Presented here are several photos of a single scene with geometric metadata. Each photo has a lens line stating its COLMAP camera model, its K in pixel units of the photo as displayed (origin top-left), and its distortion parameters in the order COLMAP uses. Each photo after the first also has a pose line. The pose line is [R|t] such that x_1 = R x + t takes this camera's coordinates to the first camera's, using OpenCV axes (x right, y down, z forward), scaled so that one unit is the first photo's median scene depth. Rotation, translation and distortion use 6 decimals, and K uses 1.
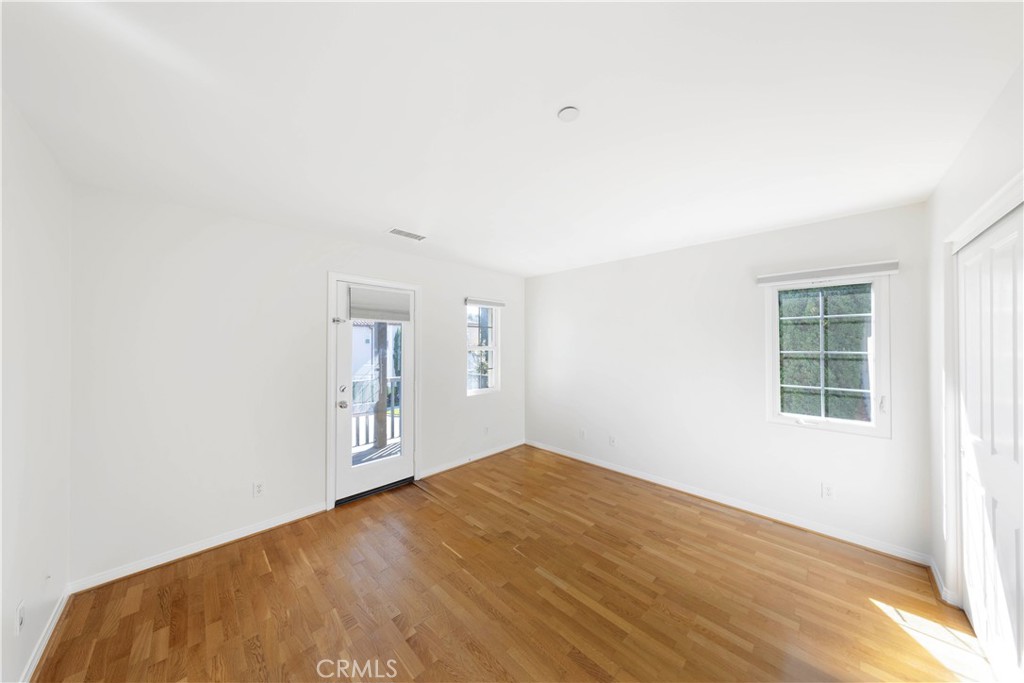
lens RADIAL K [[323.7, 0, 512.0], [0, 323.7, 341.5], [0, 0, 1]] dist [0.000183, -0.000073]
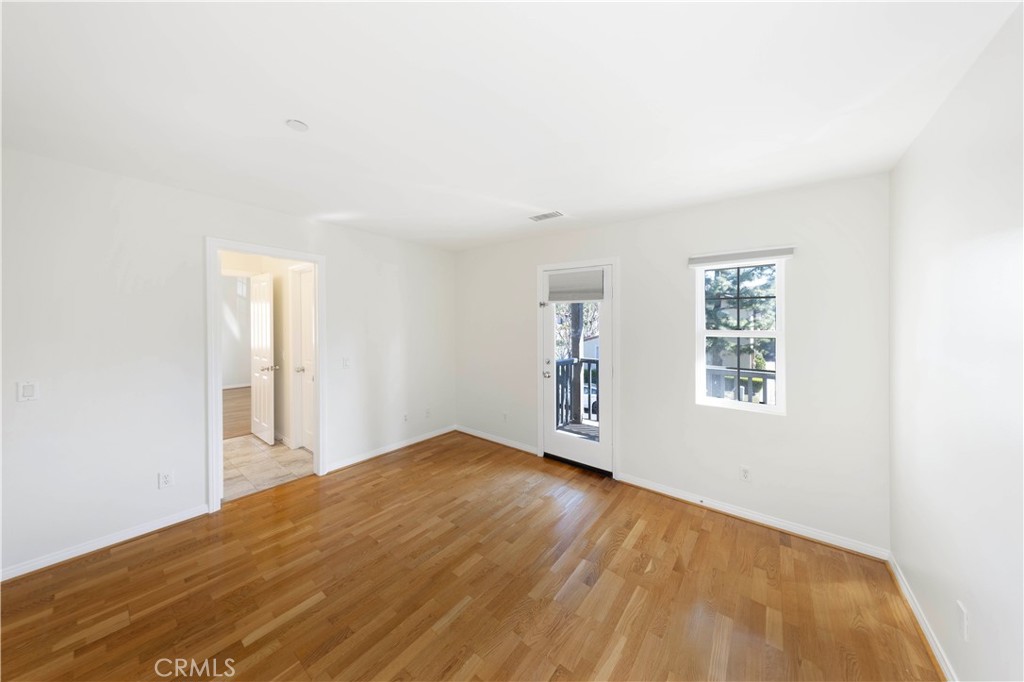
lens RADIAL K [[325.7, 0, 512.0], [0, 325.7, 327.3], [0, 0, 1]] dist [0.000990, -0.000016]
pose [[0.113197, 0.014194, -0.993471, 0.640420], [-0.006165, 0.999889, 0.013584, 0.005548], [0.993553, 0.004587, 0.113272, 0.721287]]
